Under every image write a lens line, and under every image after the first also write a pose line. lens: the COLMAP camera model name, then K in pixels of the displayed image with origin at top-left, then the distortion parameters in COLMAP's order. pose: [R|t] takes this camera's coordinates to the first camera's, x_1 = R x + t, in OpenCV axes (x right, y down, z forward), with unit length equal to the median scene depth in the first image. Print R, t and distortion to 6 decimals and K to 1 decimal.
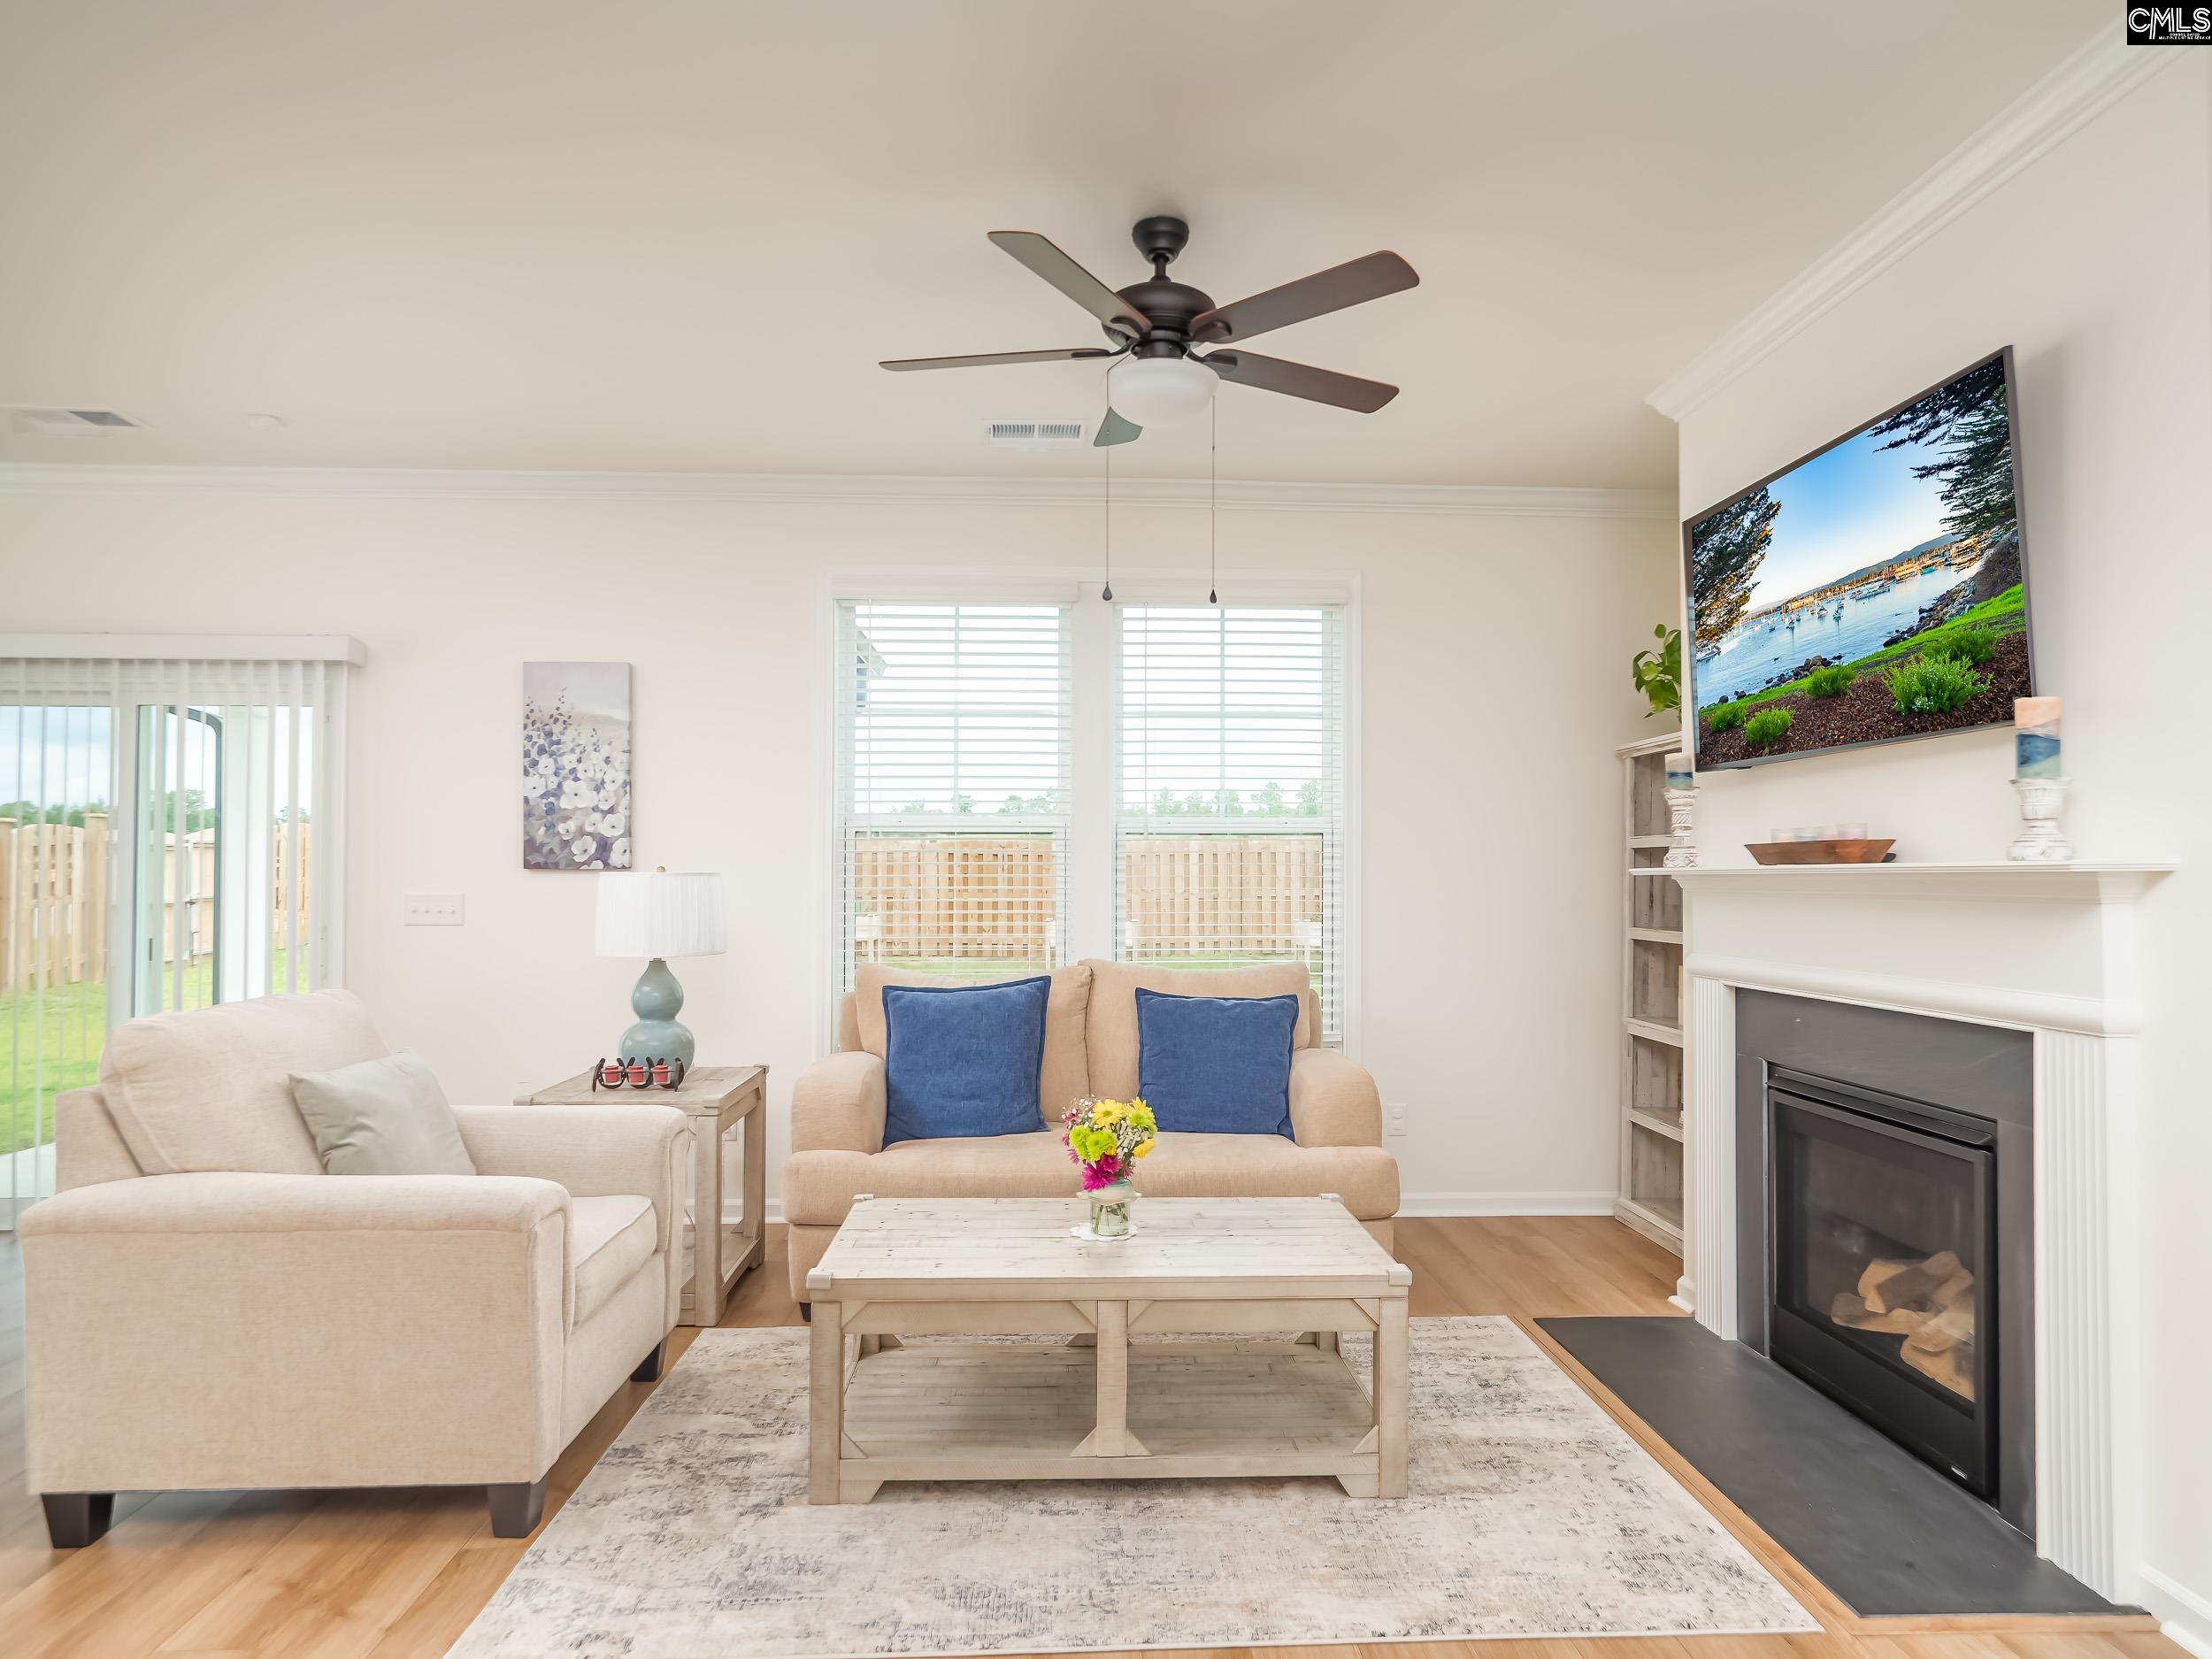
lens RADIAL K [[1306.6, 0, 1106.3], [0, 1306.6, 837.2], [0, 0, 1]] dist [0.006251, 0.001085]
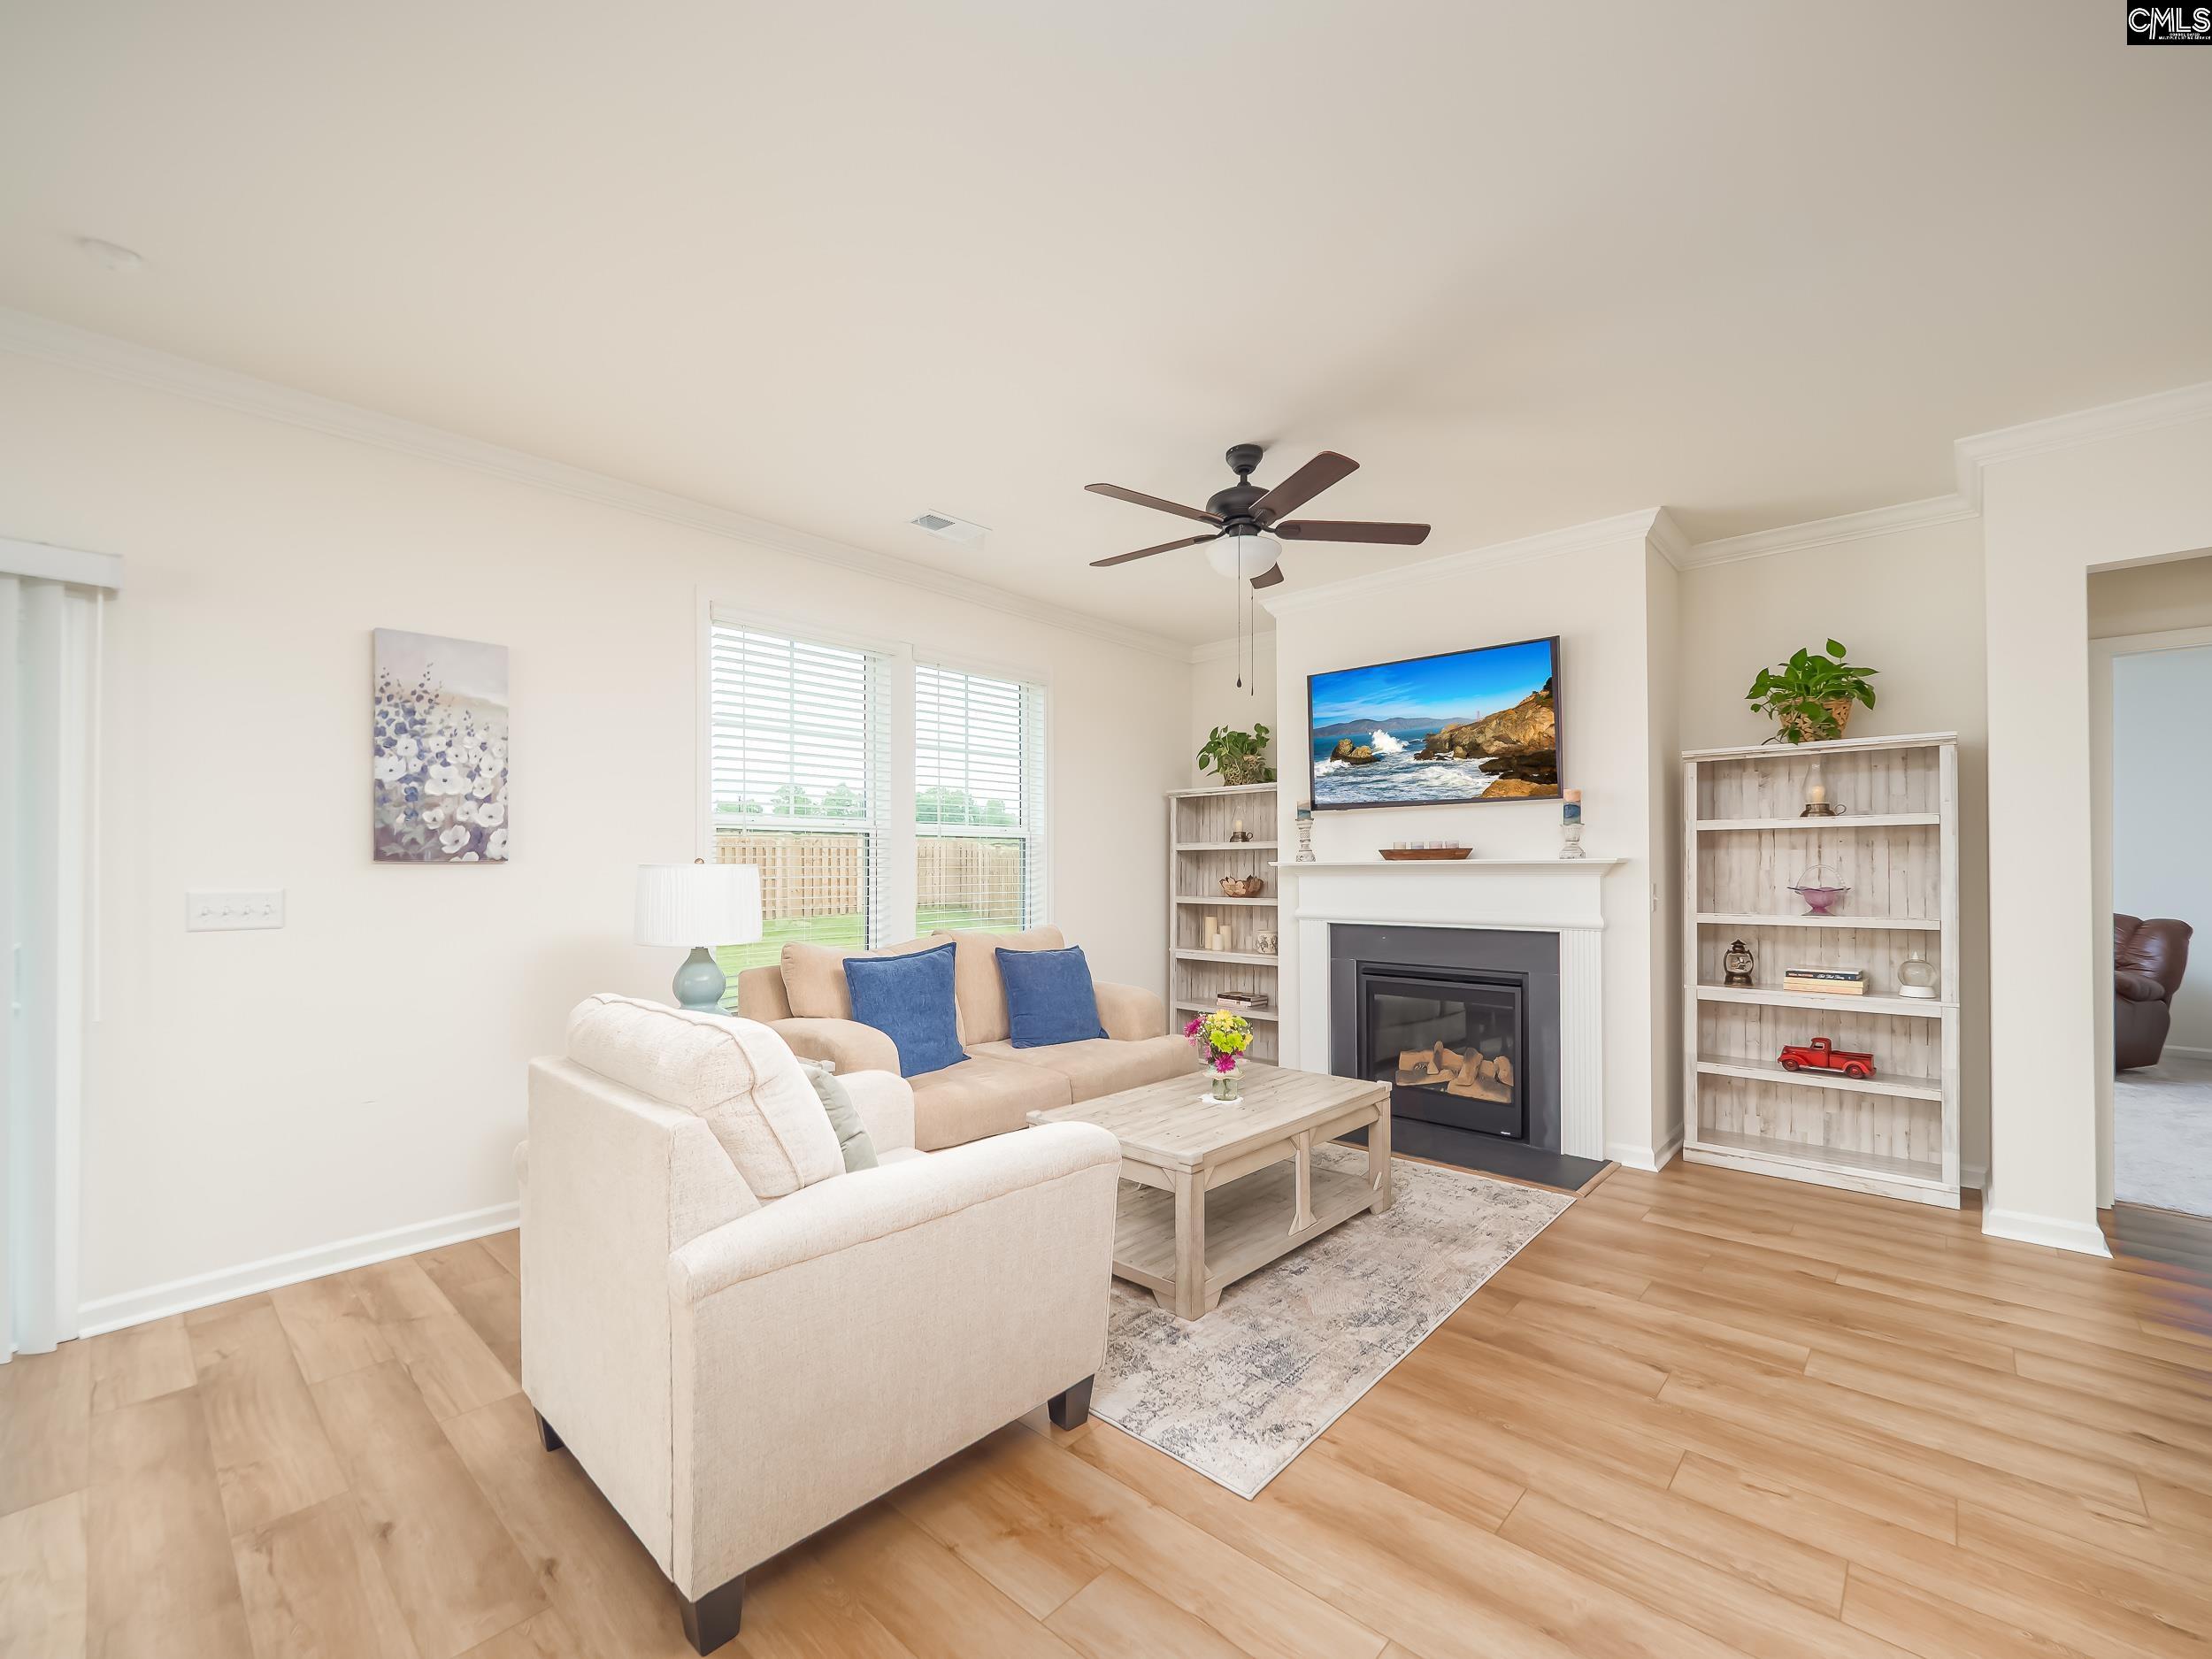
lens RADIAL K [[931.1, 0, 1099.1], [0, 931.1, 848.2], [0, 0, 1]] dist [0.004568, 0.001223]
pose [[0.711819, 0.010318, 0.702287, -0.539702], [-0.019427, 0.999799, 0.005002, 0.003048], [-0.702094, -0.017204, 0.711877, 0.203361]]
